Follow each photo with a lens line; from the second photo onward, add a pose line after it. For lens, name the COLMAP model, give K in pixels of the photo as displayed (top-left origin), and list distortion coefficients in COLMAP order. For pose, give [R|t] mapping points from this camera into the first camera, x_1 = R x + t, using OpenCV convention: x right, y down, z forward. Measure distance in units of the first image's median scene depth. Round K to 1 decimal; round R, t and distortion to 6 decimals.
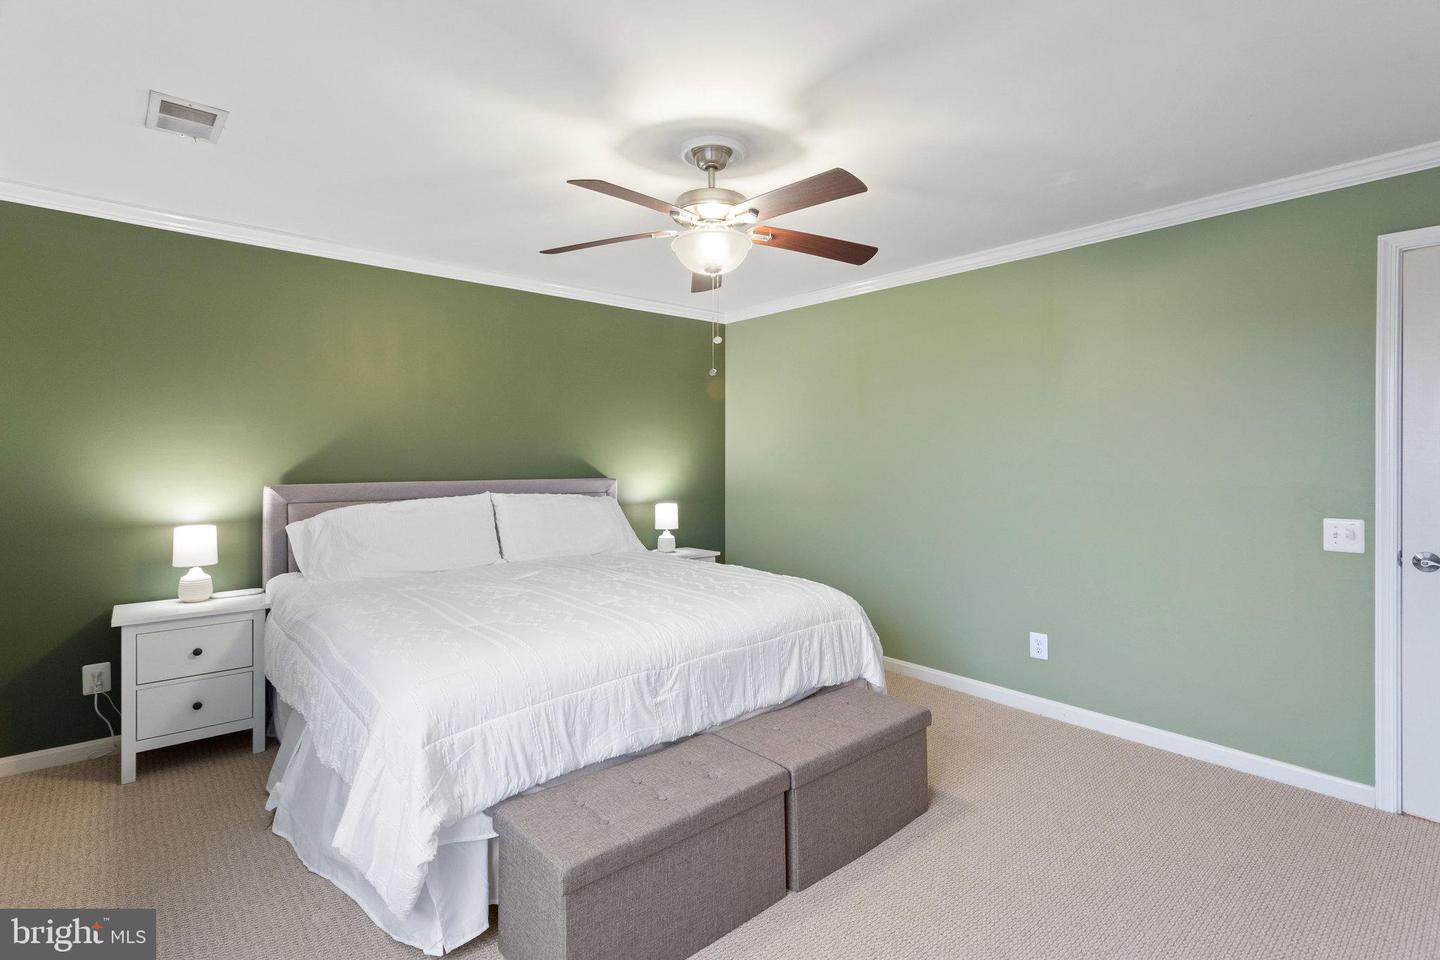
lens RADIAL K [[686.9, 0, 719.4], [0, 686.9, 463.4], [0, 0, 1]] dist [0.002261, 0.001696]
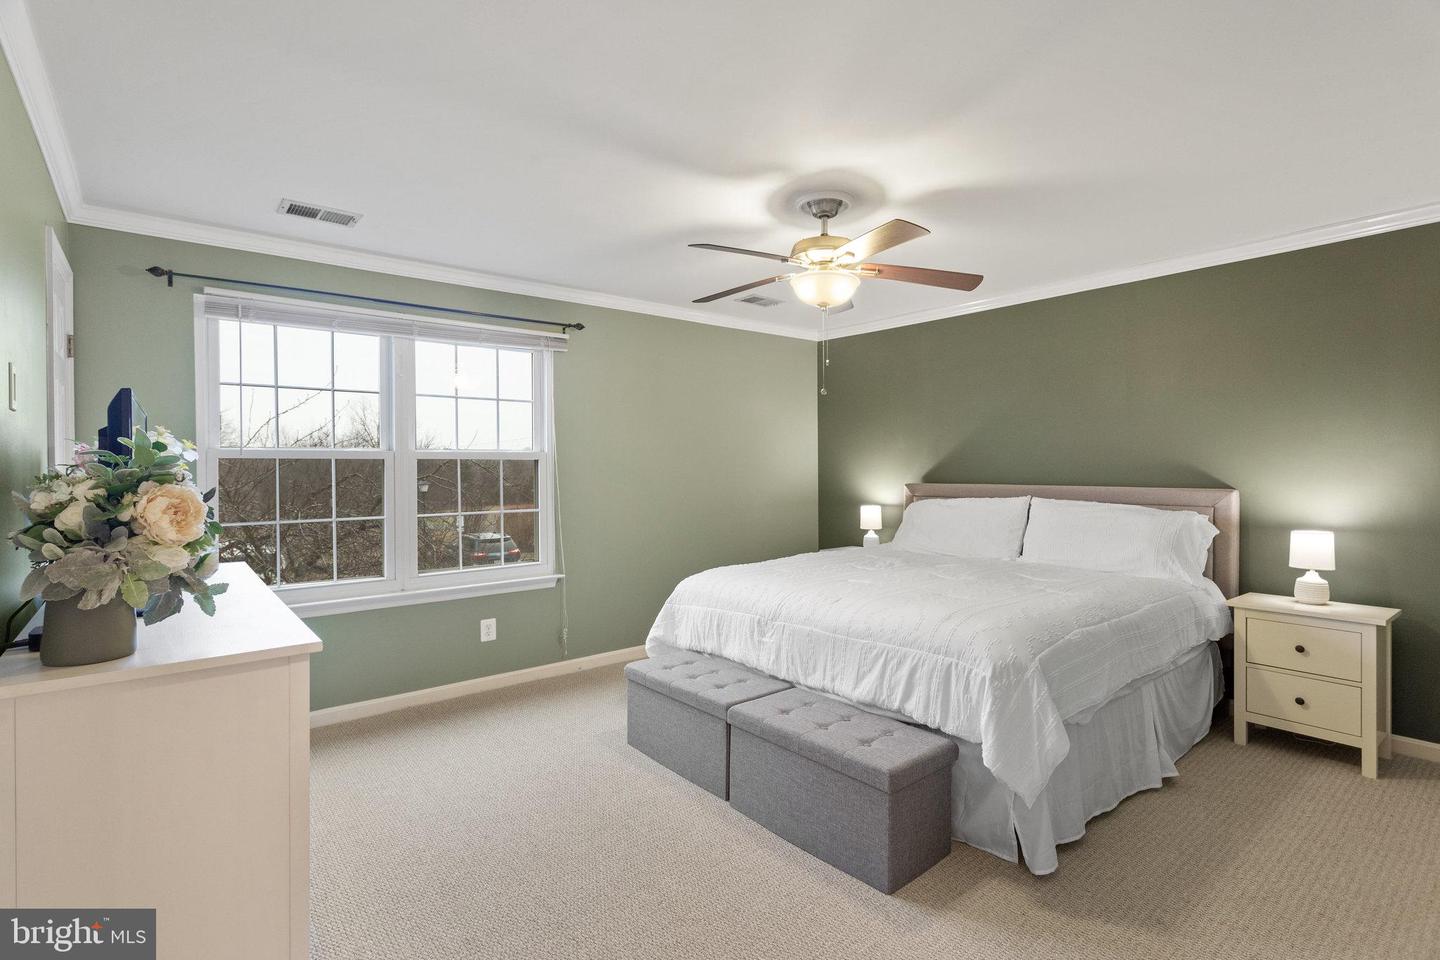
lens RADIAL K [[680.6, 0, 735.7], [0, 680.6, 475.3], [0, 0, 1]] dist [-0.000132, 0.000279]
pose [[-0.010625, 0.014559, -0.999838, 1.089602], [-0.000393, 0.999894, 0.014564, -0.009165], [0.999943, 0.000548, -0.010618, 0.810759]]
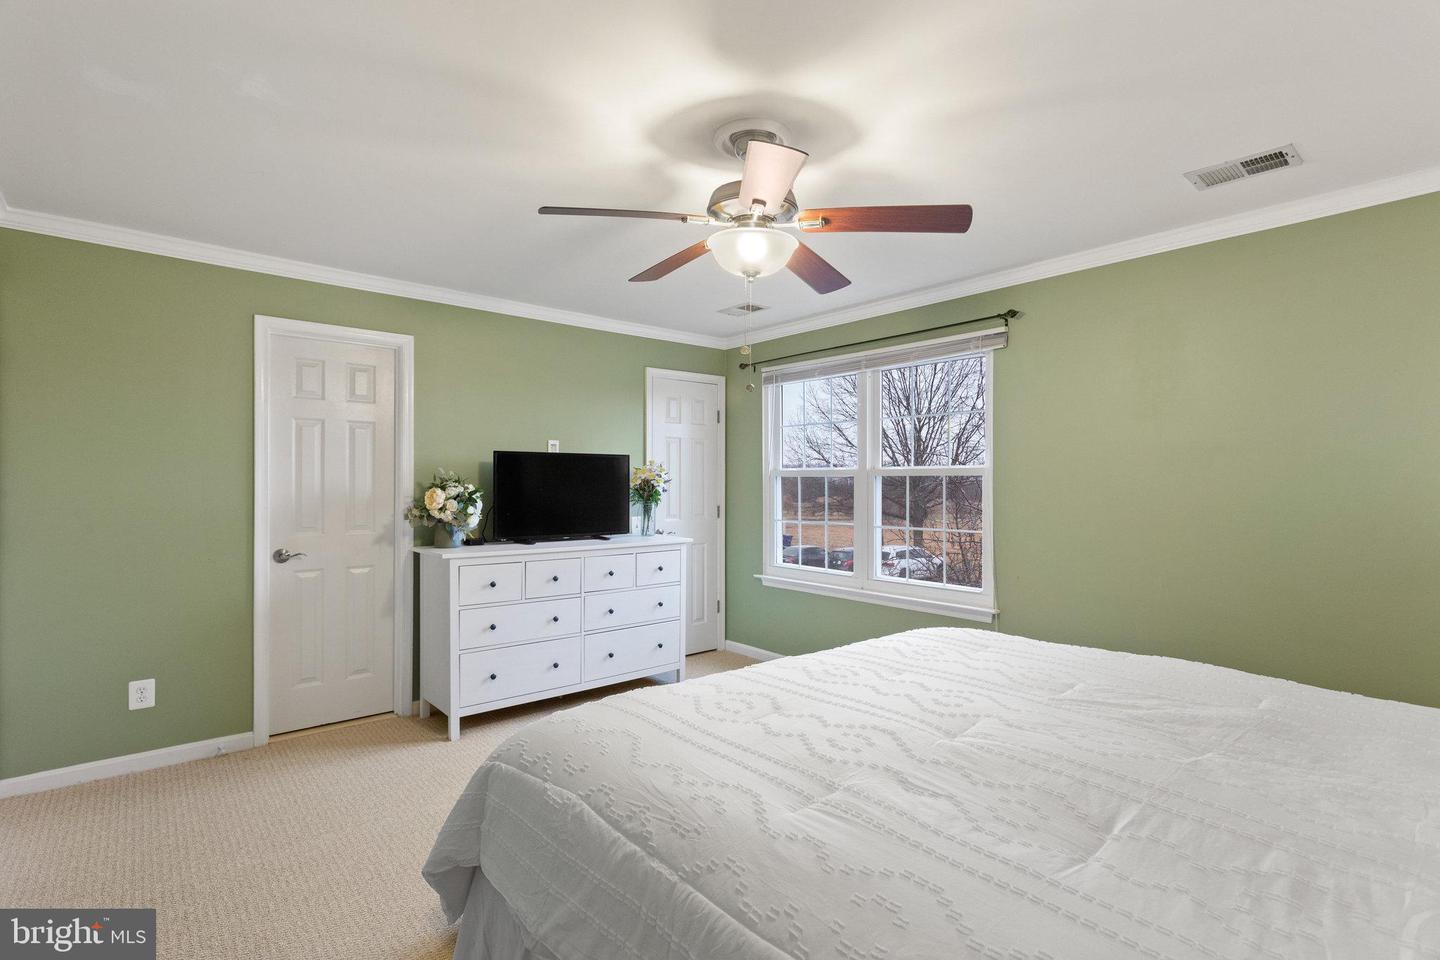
lens RADIAL K [[698.0, 0, 720.1], [0, 698.0, 476.0], [0, 0, 1]] dist [0.003086, 0.000679]
pose [[-0.999995, -0.003069, -0.000862, 0.029986], [-0.003067, 0.999993, -0.002264, -0.016281], [0.000869, -0.002261, -0.999997, 1.798048]]
